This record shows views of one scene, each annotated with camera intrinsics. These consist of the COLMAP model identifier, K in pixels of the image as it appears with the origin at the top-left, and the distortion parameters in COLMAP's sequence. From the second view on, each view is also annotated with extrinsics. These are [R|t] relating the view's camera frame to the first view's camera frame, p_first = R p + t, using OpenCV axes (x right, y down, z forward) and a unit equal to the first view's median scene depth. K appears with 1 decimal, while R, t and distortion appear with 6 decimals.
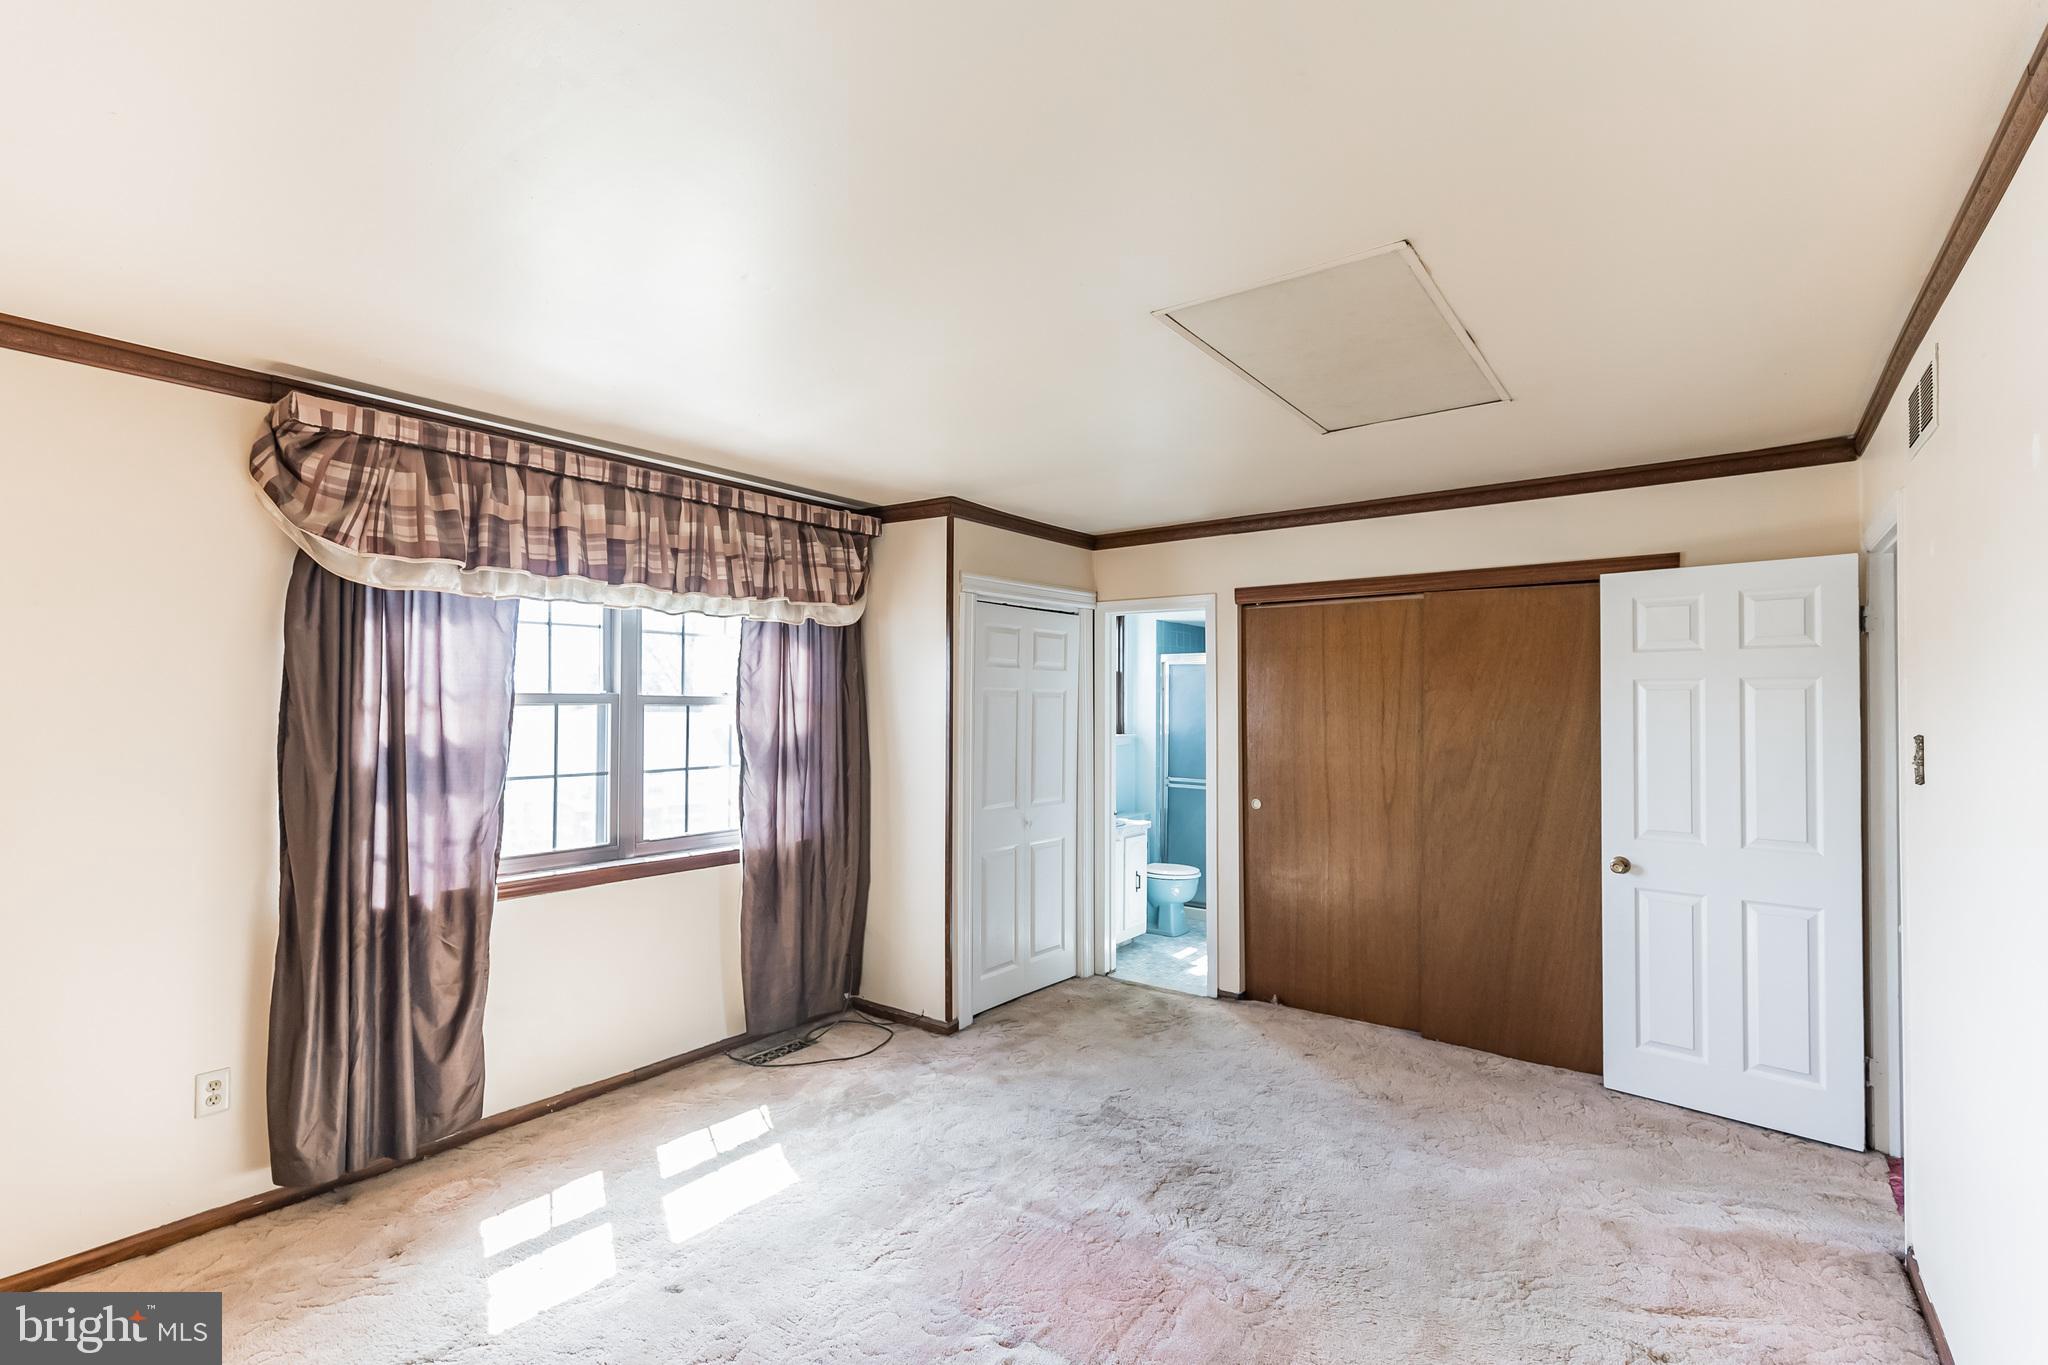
lens RADIAL K [[939.1, 0, 1027.7], [0, 939.1, 688.5], [0, 0, 1]] dist [-0.001928, 0.000078]
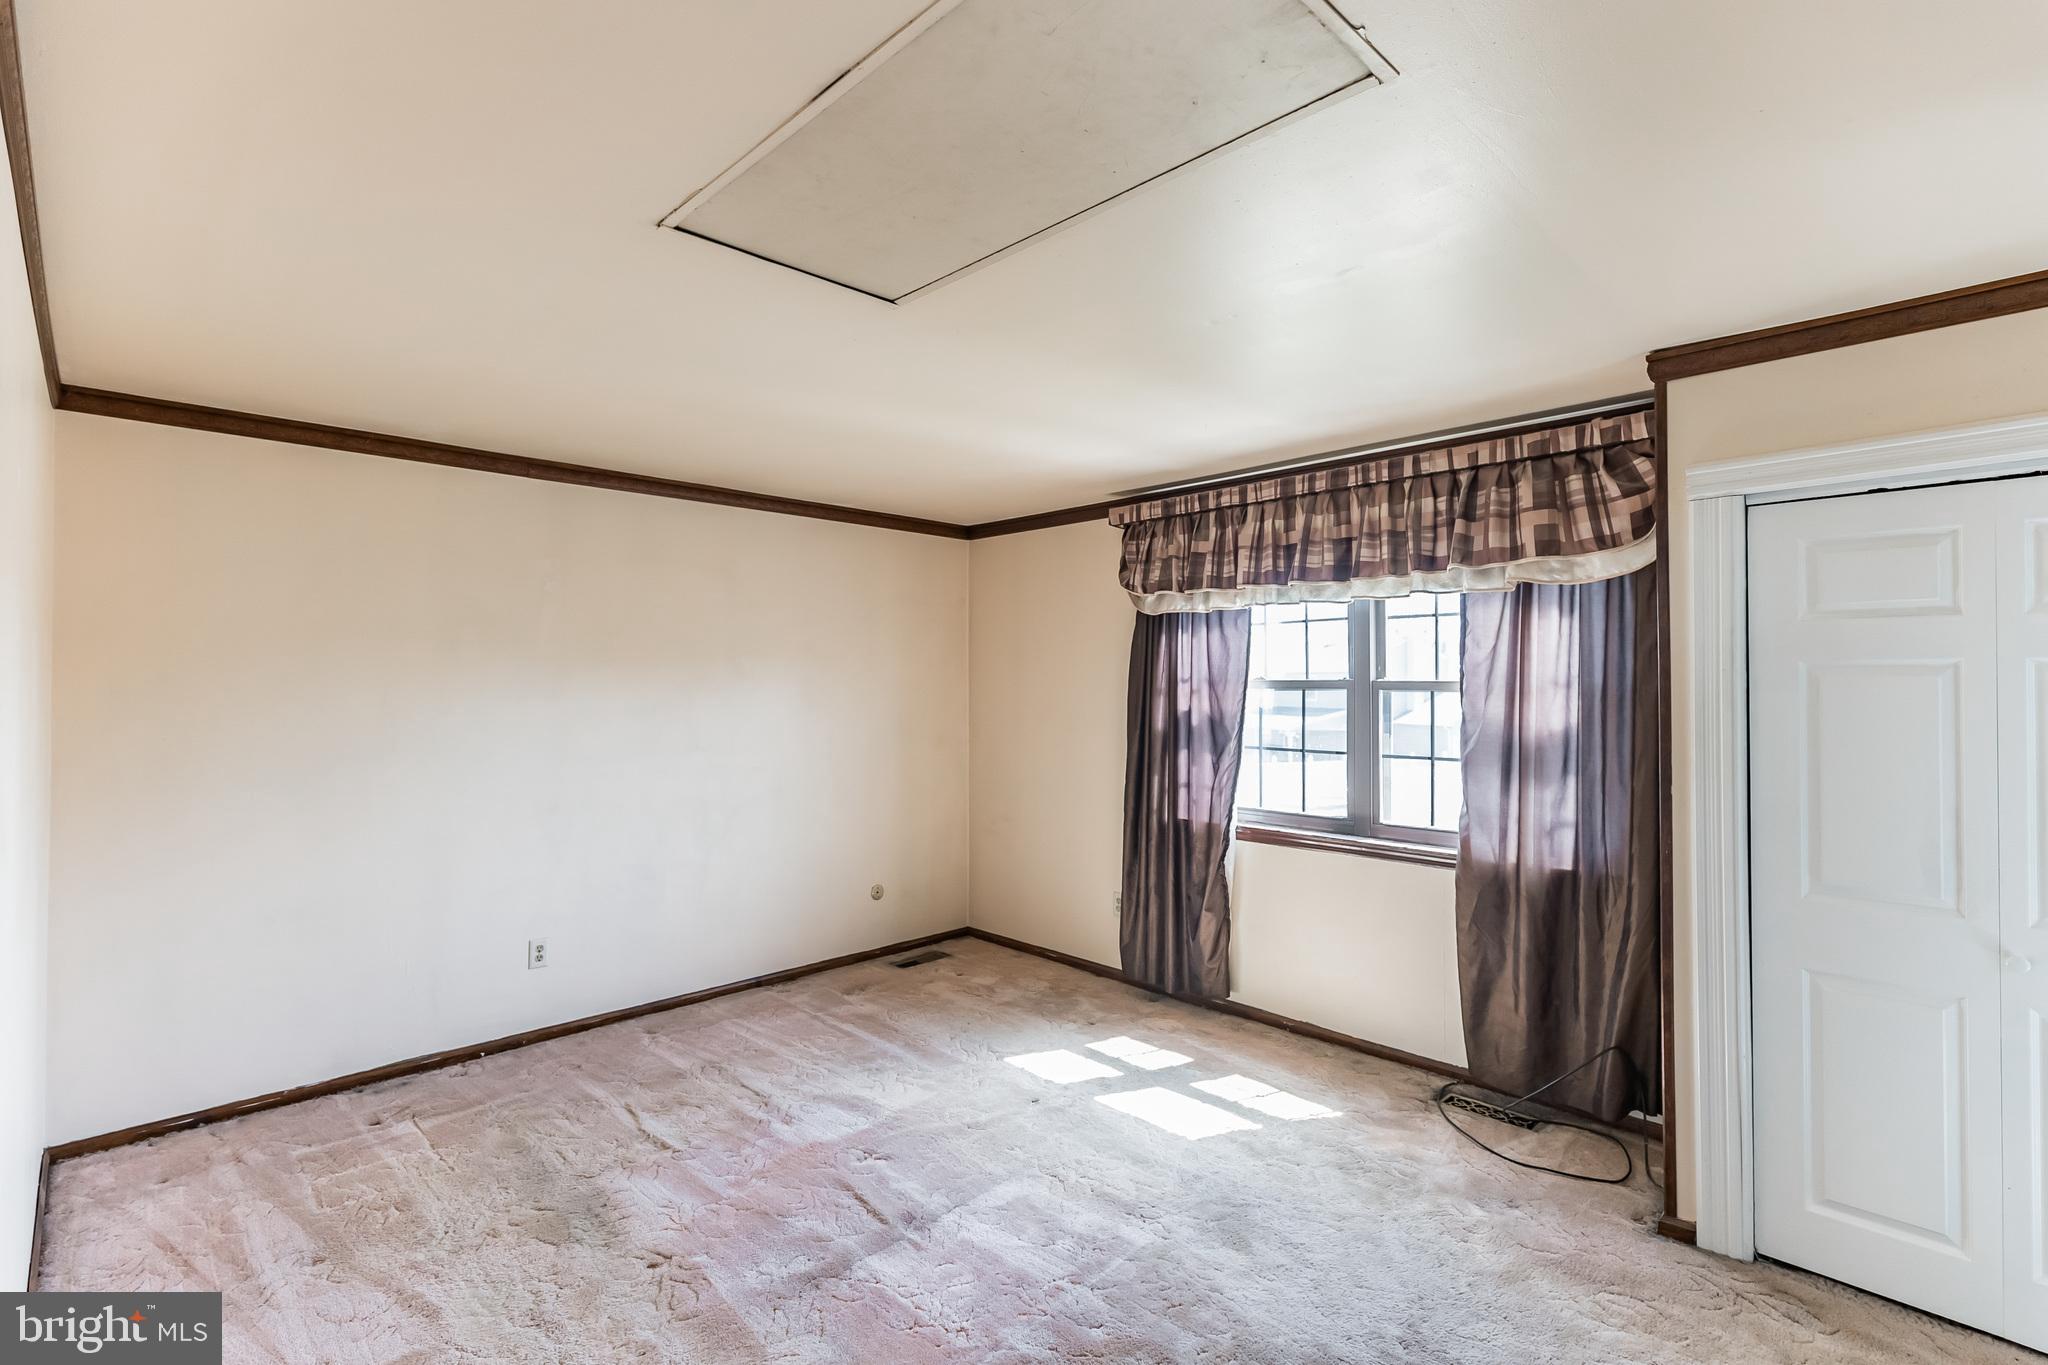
lens RADIAL K [[939.1, 0, 1072.7], [0, 939.1, 680.7], [0, 0, 1]] dist [-0.001928, 0.000078]
pose [[-0.139655, -0.018464, -0.990028, 0.682611], [0.006353, 0.999789, -0.019543, 0.025596], [0.990180, -0.009019, -0.139508, 0.847040]]
